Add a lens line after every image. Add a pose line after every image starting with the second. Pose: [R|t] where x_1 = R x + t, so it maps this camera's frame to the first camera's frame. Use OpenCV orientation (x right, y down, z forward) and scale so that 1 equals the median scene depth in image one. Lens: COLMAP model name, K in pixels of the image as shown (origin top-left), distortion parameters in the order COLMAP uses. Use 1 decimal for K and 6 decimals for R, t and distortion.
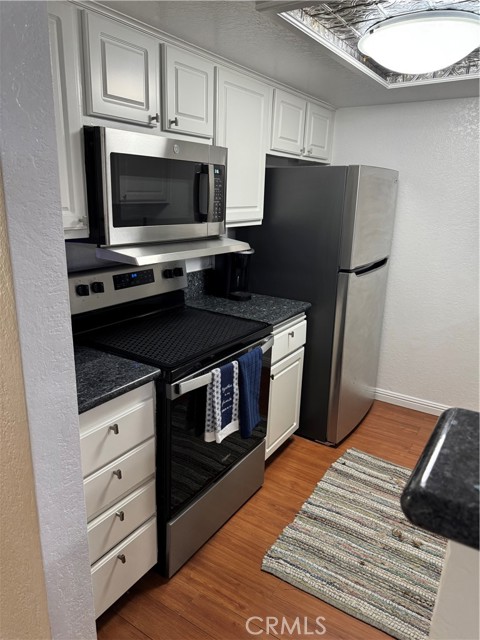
lens RADIAL K [[454.2, 0, 227.2], [0, 454.2, 321.9], [0, 0, 1]] dist [0.023544, -0.025431]
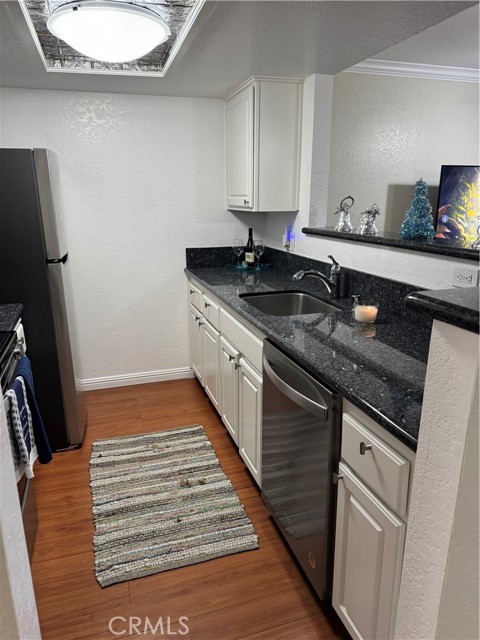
lens RADIAL K [[454.2, 0, 239.2], [0, 454.2, 323.9], [0, 0, 1]] dist [0.023544, -0.025431]
pose [[0.631390, -0.239465, 0.737566, -0.258521], [0.234316, 0.965581, 0.112909, -0.006139], [-0.739217, 0.101534, 0.665769, 0.114591]]
